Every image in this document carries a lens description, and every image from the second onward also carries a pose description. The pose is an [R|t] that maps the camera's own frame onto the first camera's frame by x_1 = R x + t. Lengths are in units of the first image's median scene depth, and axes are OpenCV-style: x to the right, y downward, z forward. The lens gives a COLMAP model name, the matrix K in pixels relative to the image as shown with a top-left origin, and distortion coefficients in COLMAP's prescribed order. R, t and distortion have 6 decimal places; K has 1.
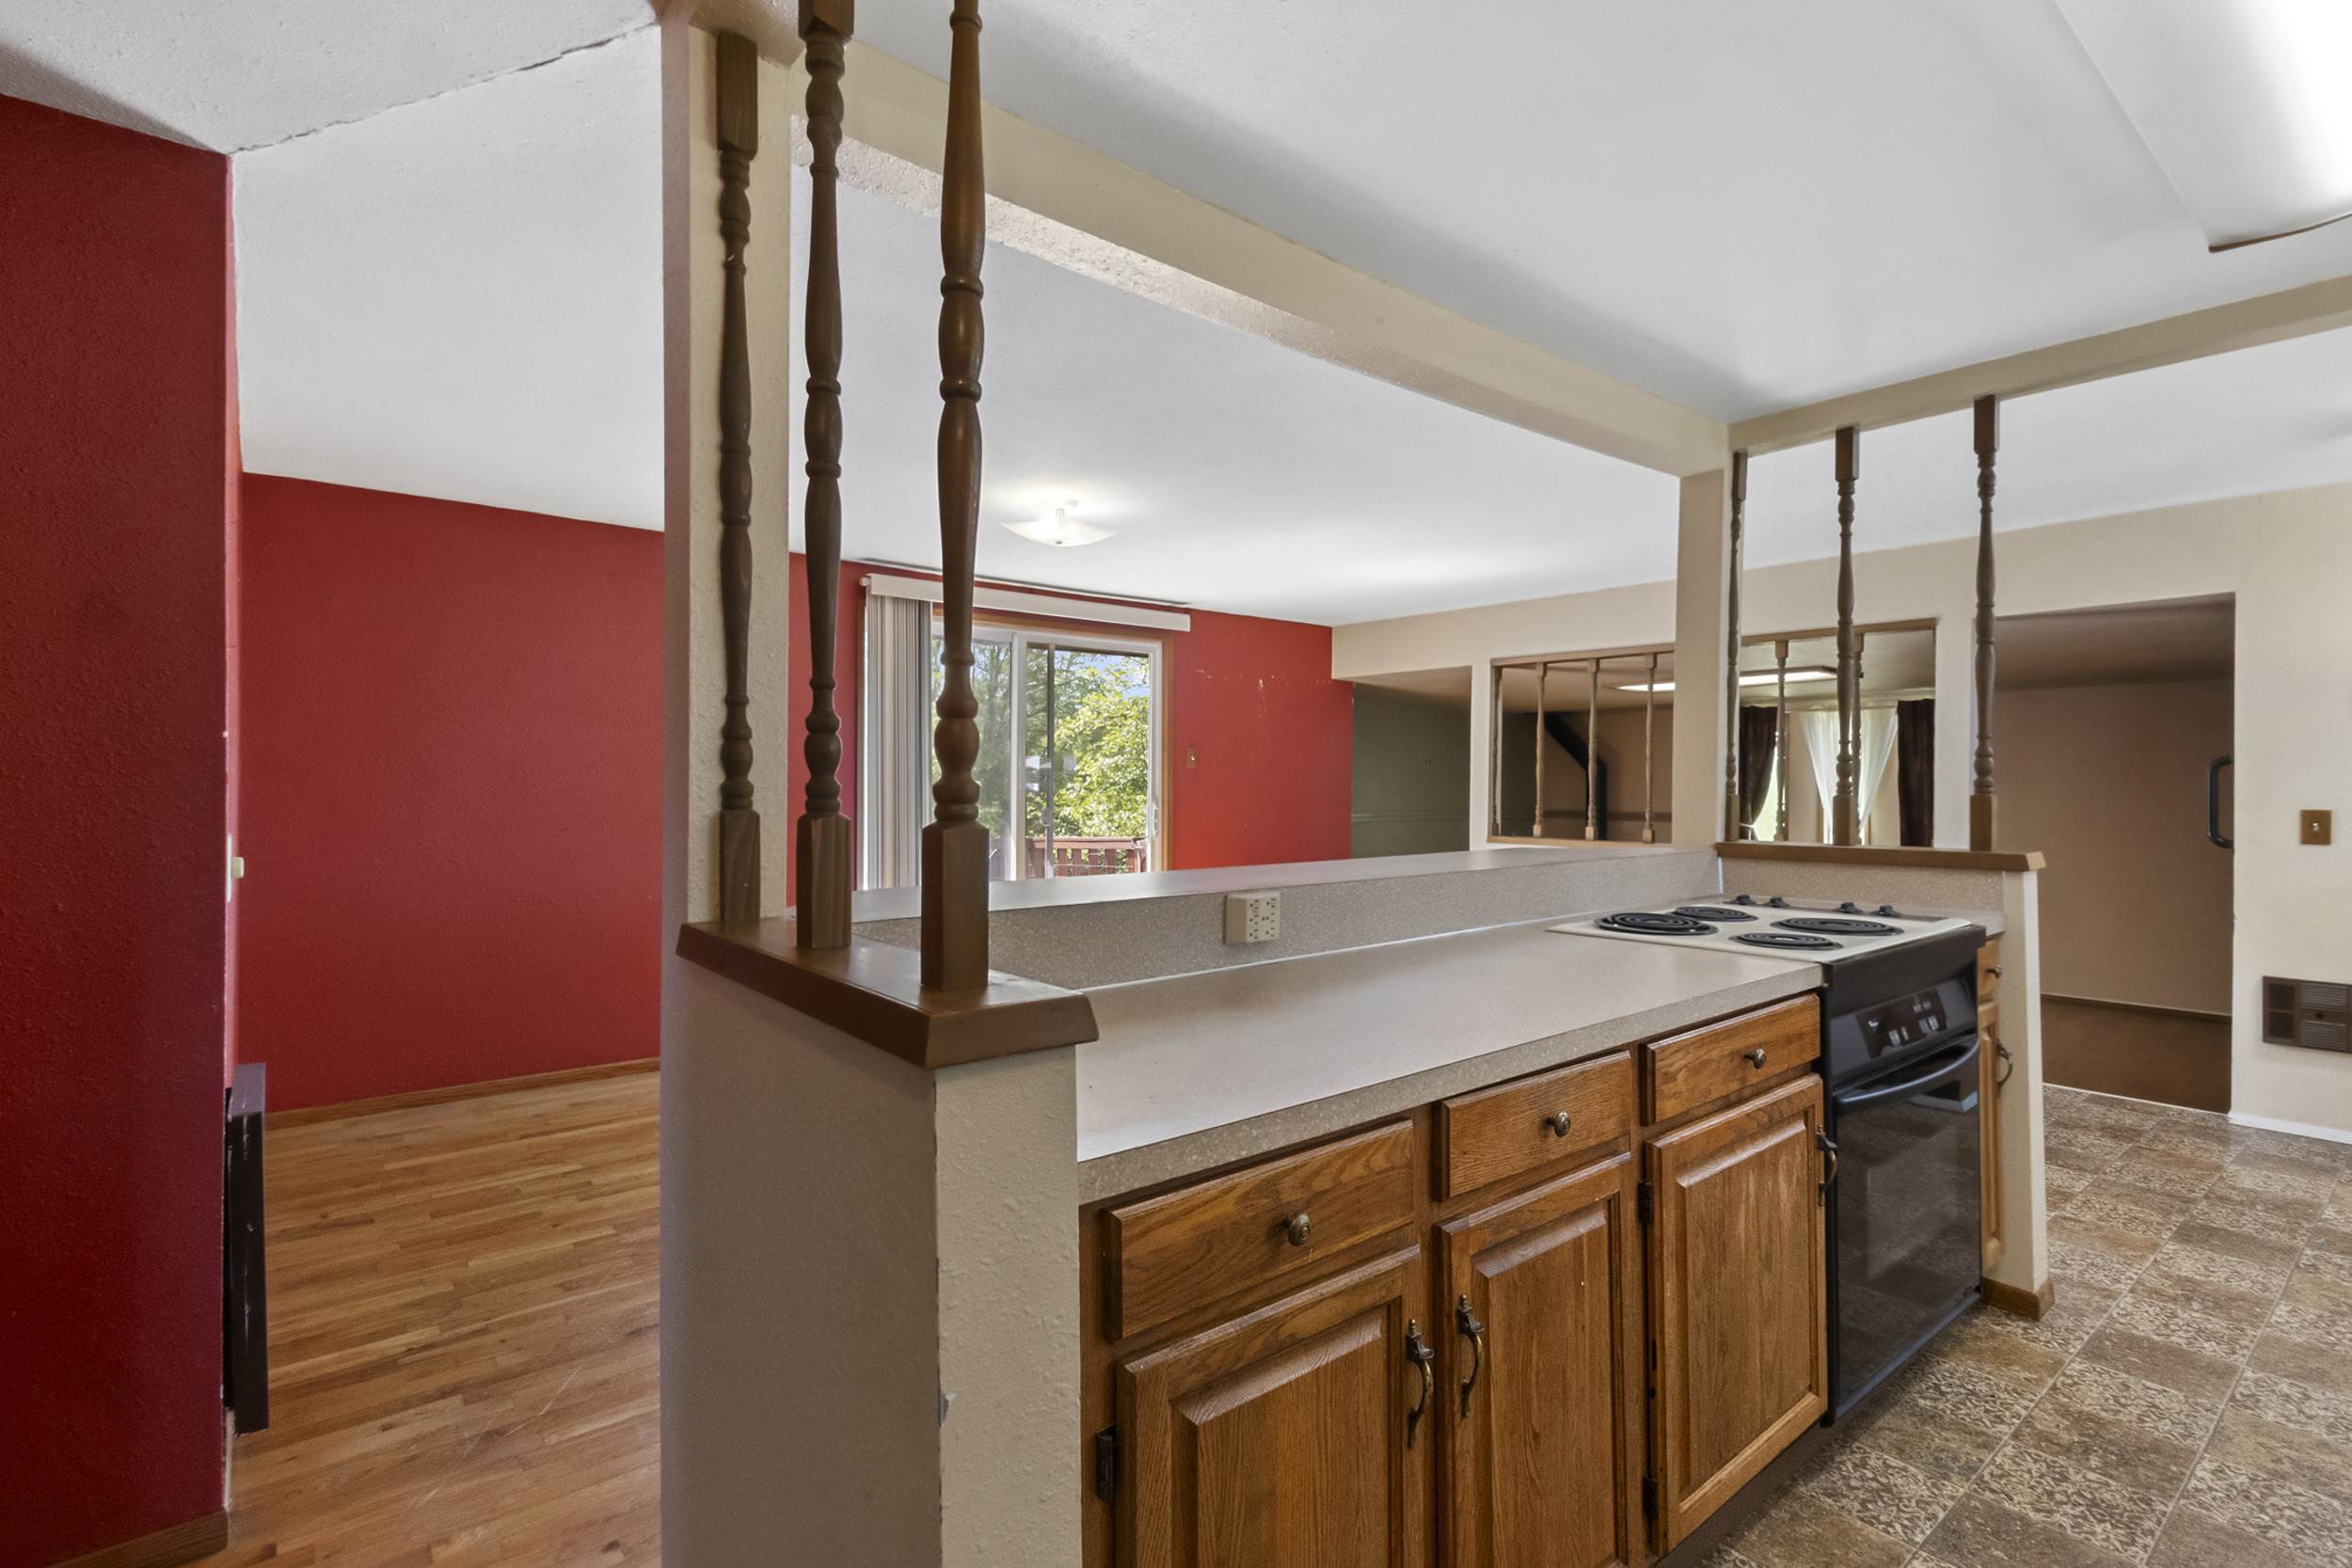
lens RADIAL K [[1089.9, 0, 1217.2], [0, 1089.9, 779.6], [0, 0, 1]] dist [-0.000758, -0.000910]
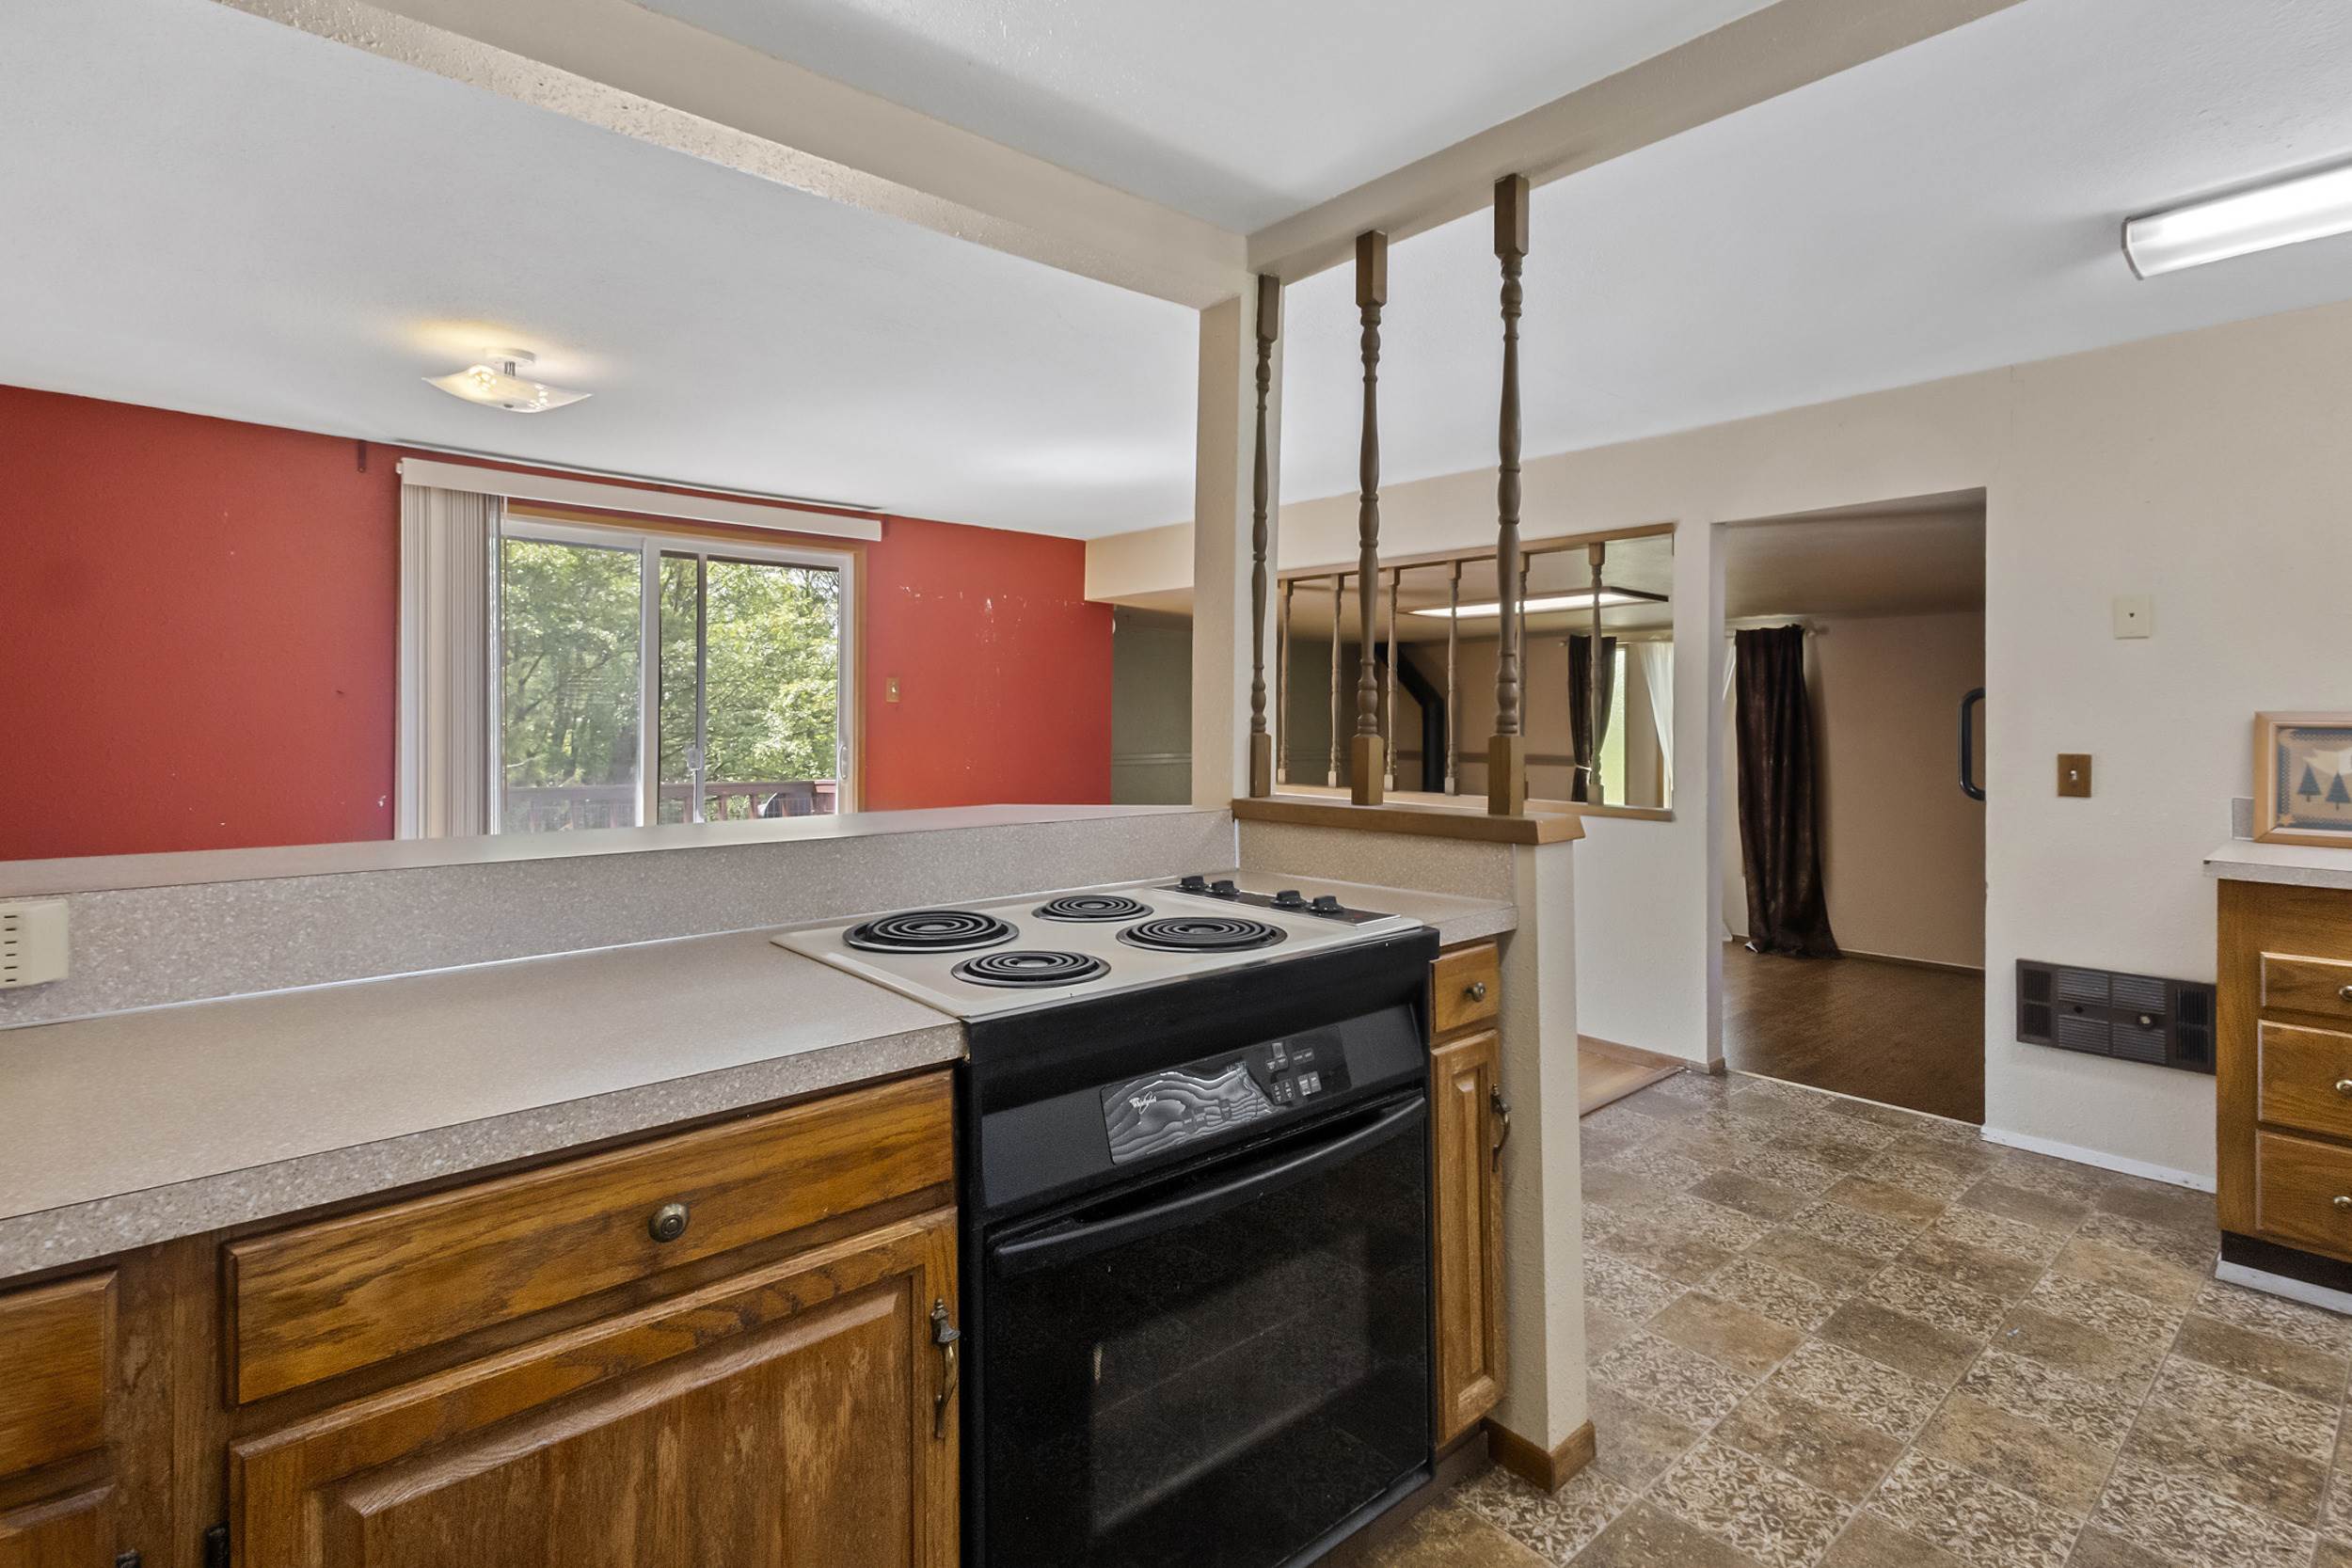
lens RADIAL K [[1123.6, 0, 1221.0], [0, 1123.6, 712.9], [0, 0, 1]] dist [0.011340, -0.000003]
pose [[0.998891, 0.001738, 0.047060, 0.384955], [-0.001571, 0.999992, -0.003590, 0.001571], [-0.047066, 0.003512, 0.998886, 0.218267]]
